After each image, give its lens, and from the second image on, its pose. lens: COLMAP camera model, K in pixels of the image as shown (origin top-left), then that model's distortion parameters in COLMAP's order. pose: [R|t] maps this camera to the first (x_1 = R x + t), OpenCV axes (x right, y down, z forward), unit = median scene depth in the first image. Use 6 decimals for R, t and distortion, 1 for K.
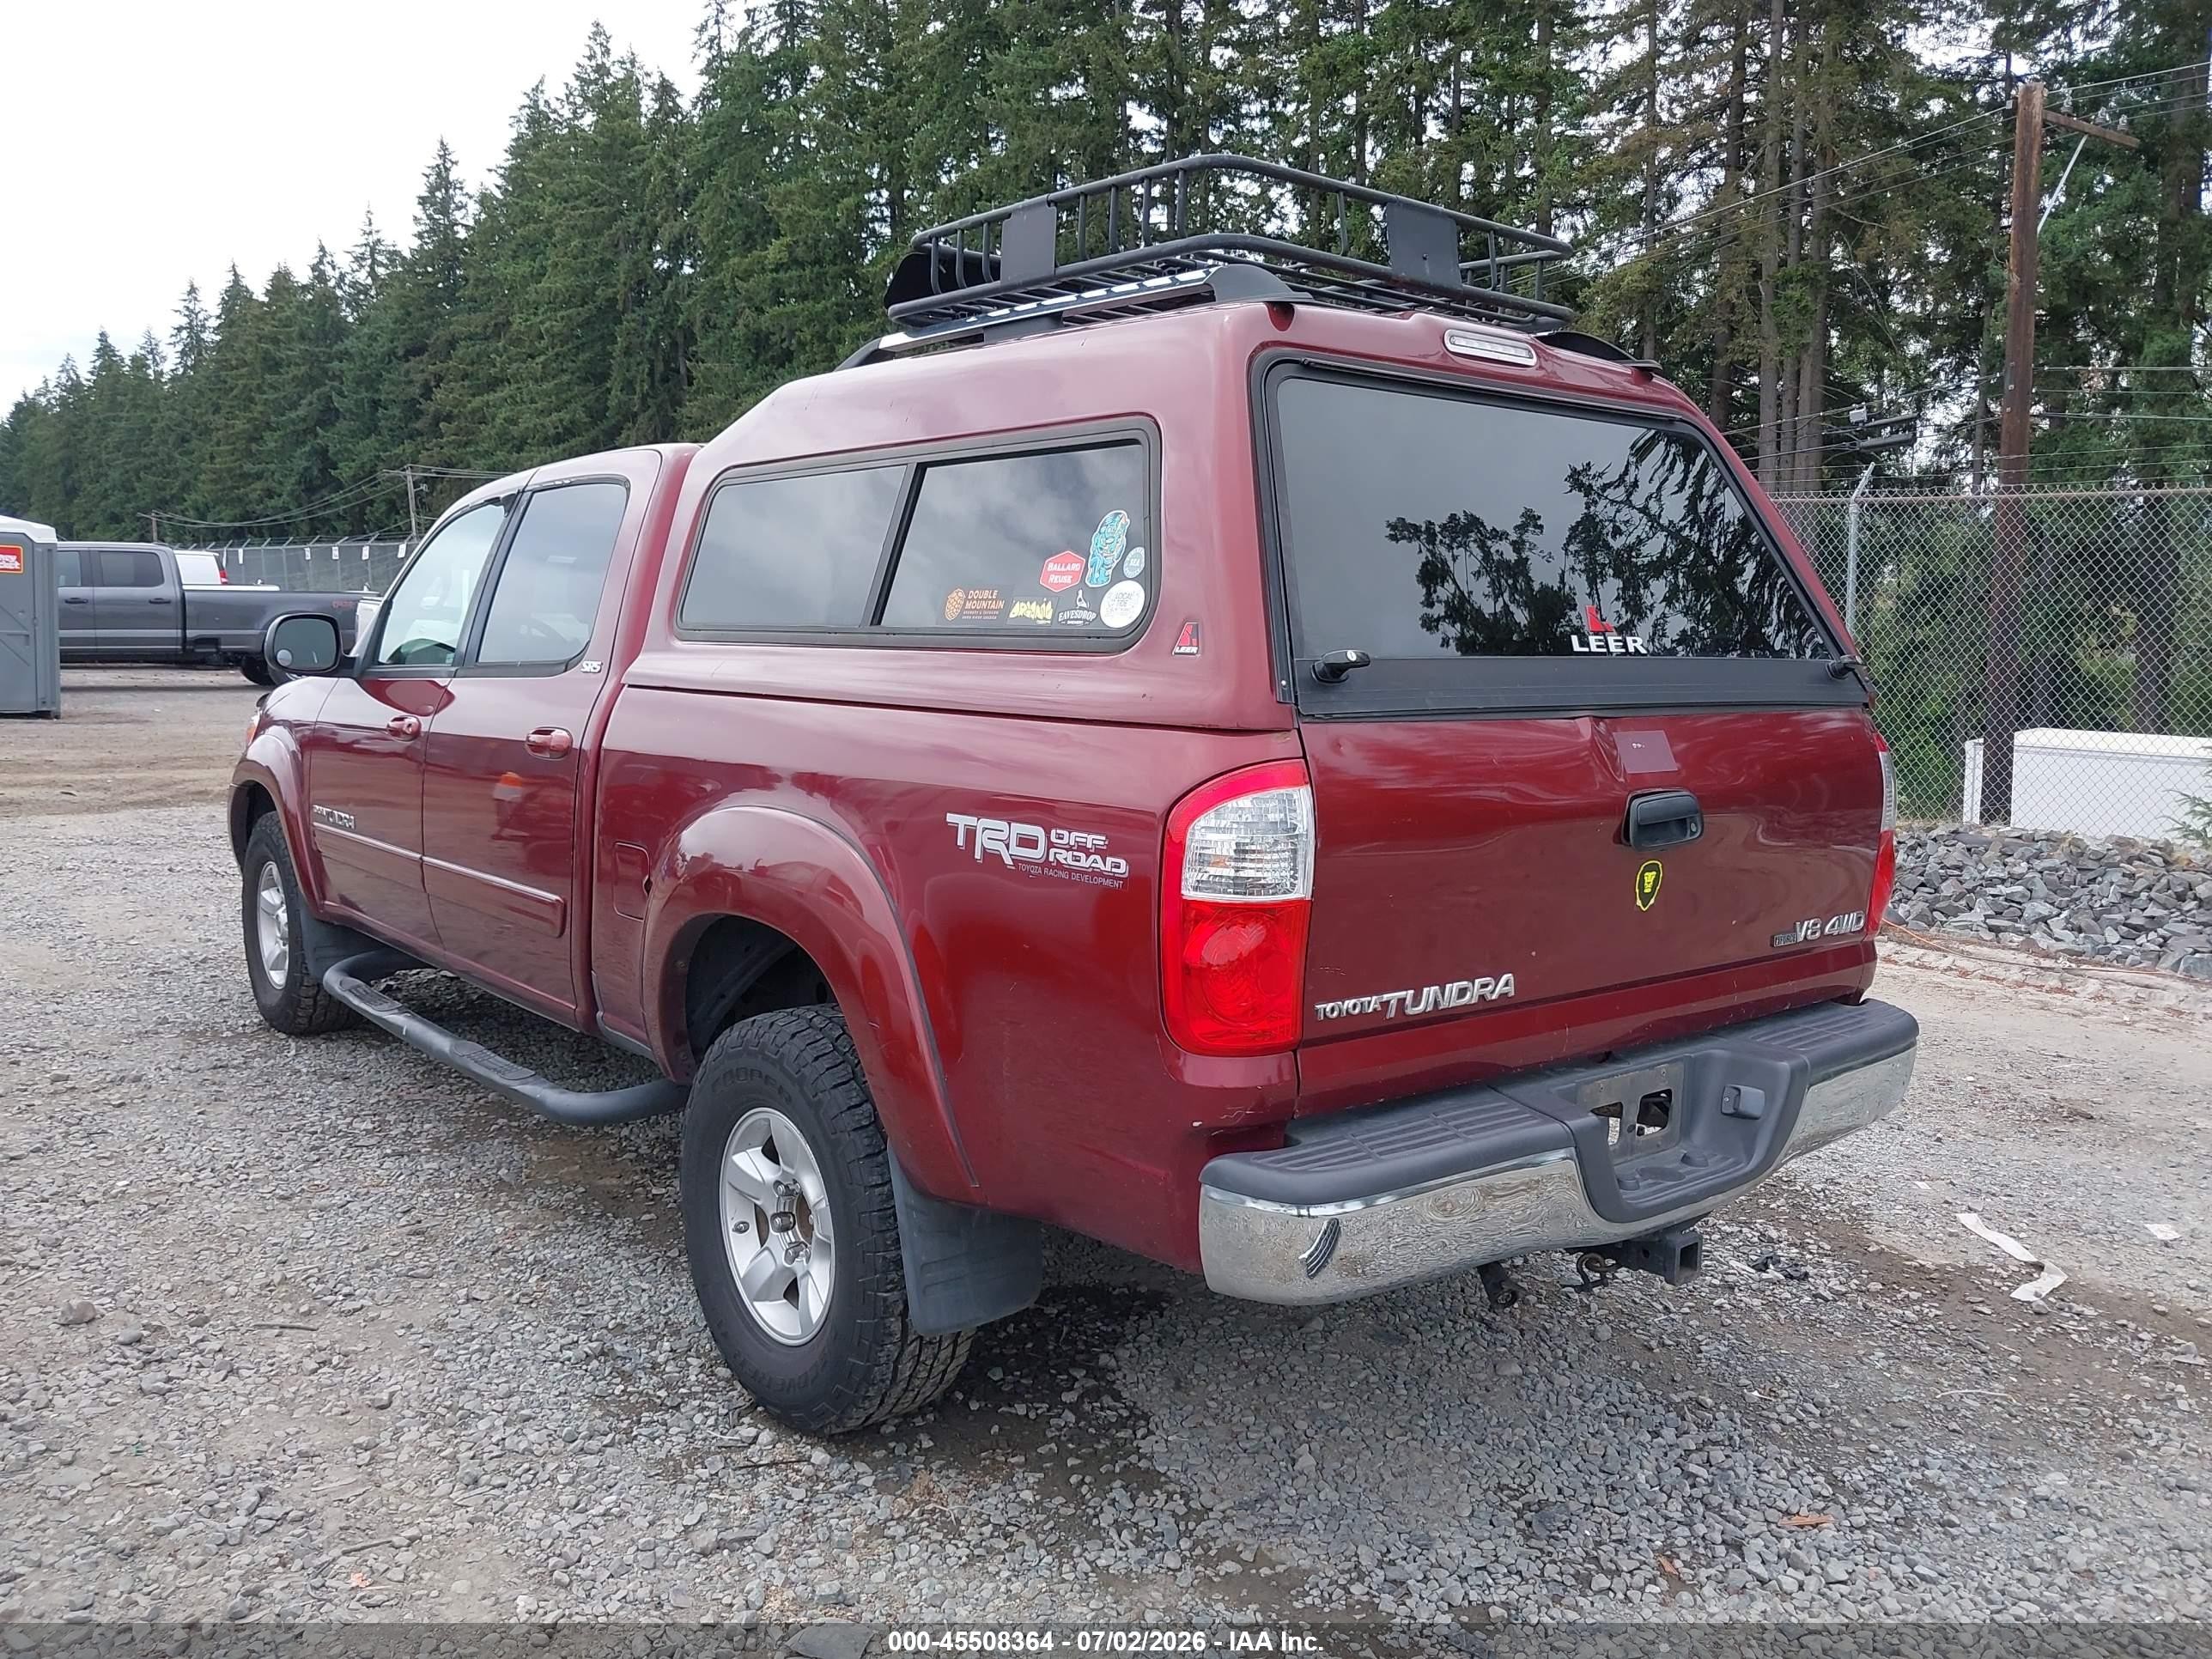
lens RADIAL K [[1789.0, 0, 1132.8], [0, 1789.0, 858.6], [0, 0, 1]] dist [-0.000458, 0.010754]
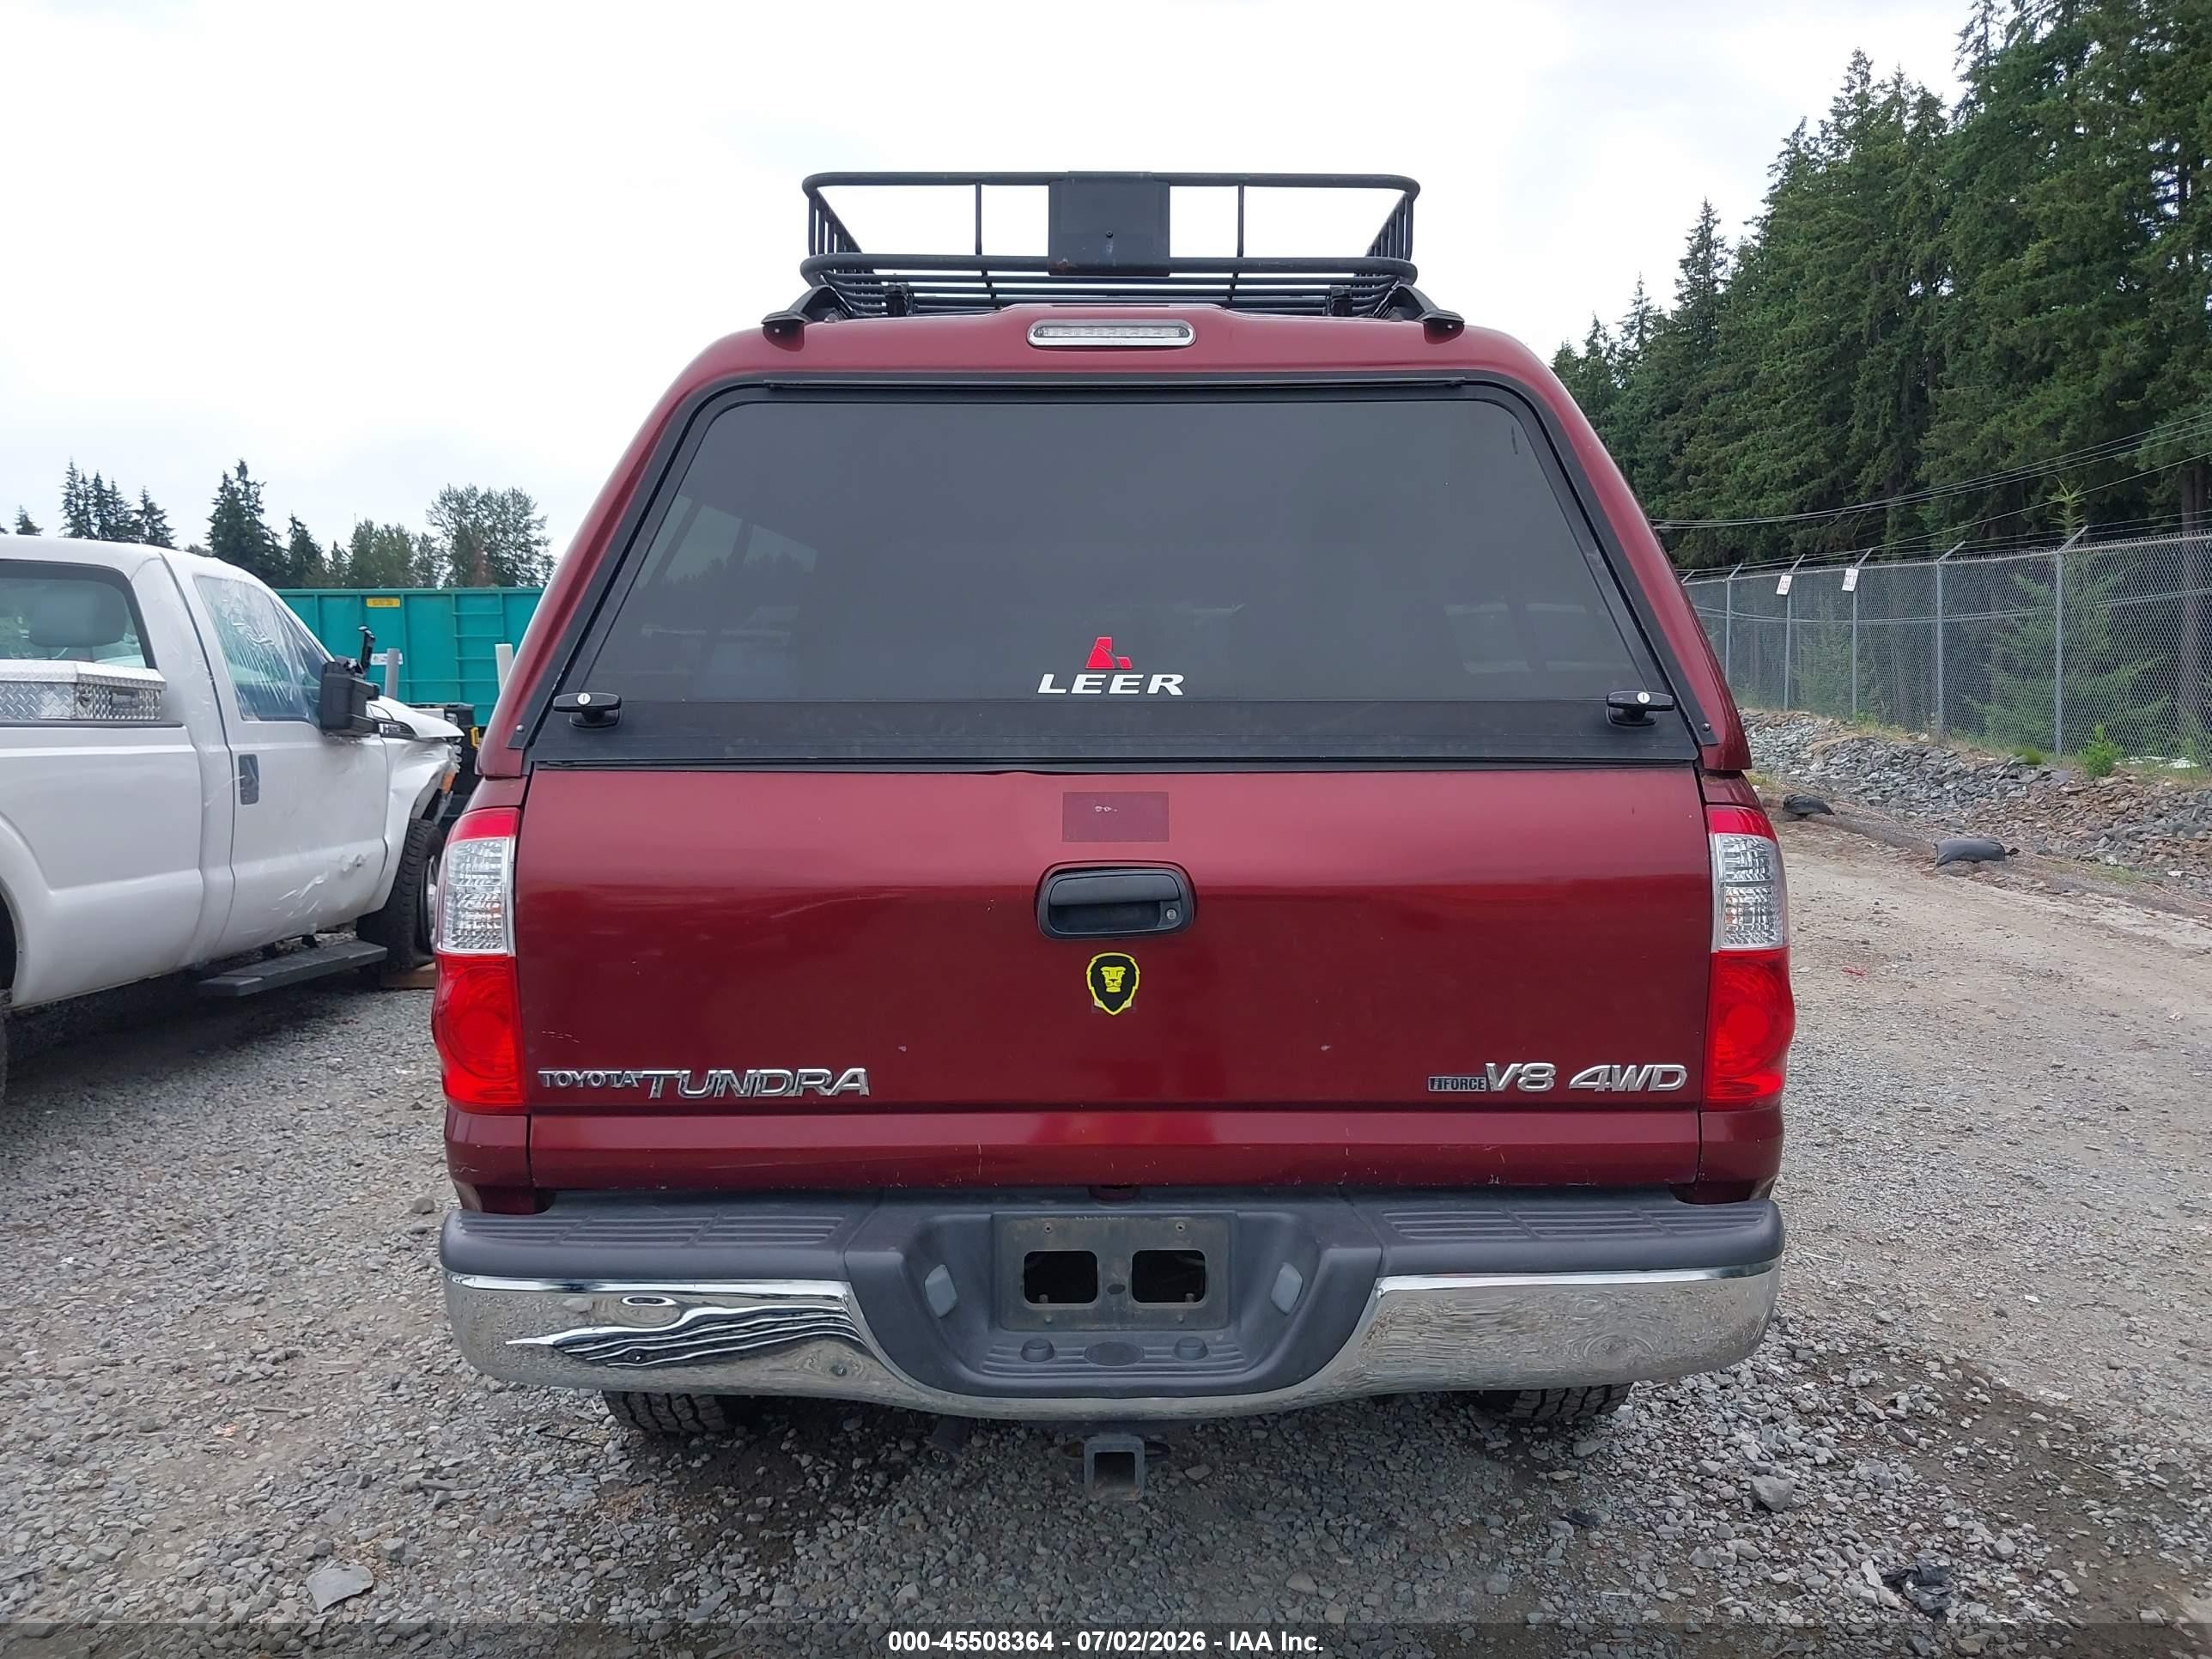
lens RADIAL K [[1789.0, 0, 1132.8], [0, 1789.0, 858.6], [0, 0, 1]] dist [-0.000458, 0.010754]
pose [[0.765716, 0.050981, -0.641155, 0.064459], [-0.067411, 0.997725, -0.001174, -0.003419], [0.639636, 0.044120, 0.767411, 0.031156]]
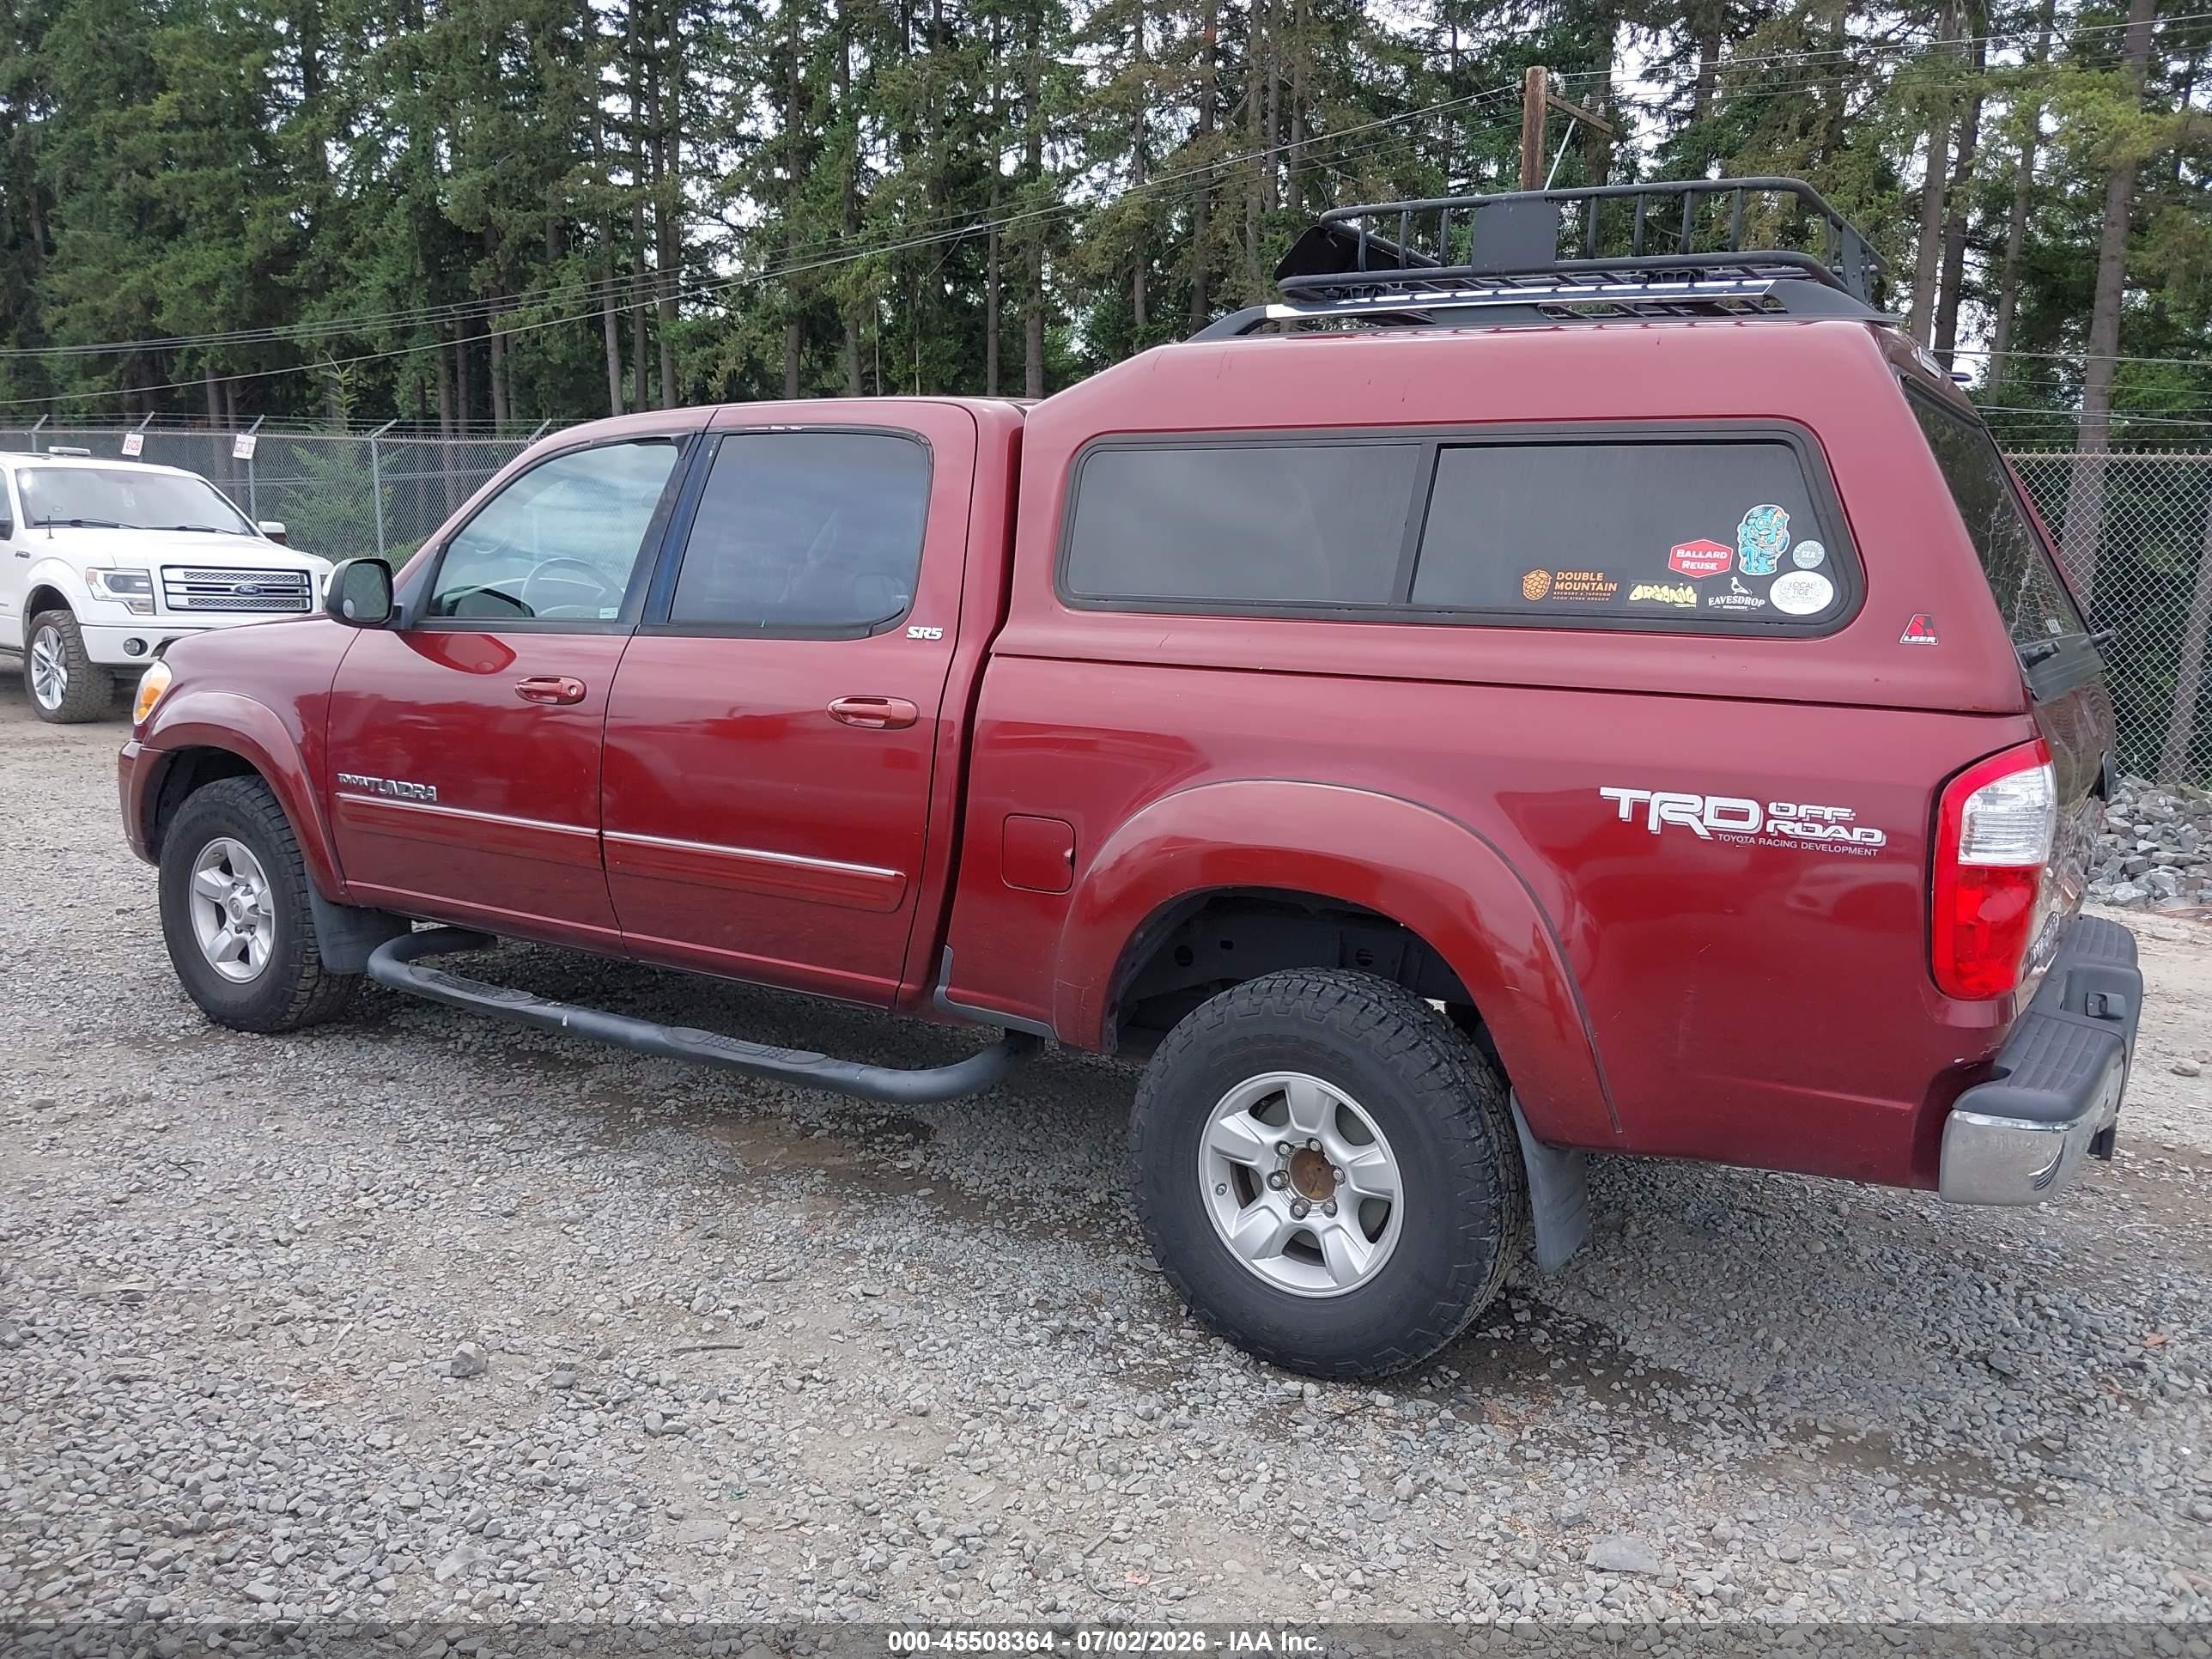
lens RADIAL K [[1756.4, 0, 1120.7], [0, 1756.4, 896.4], [0, 0, 1]] dist [-0.004438, -0.001057]
pose [[0.948163, -0.050740, 0.313708, -0.054891], [0.028213, 0.996713, 0.075940, -0.003752], [-0.316530, -0.063153, 0.946478, 0.007917]]
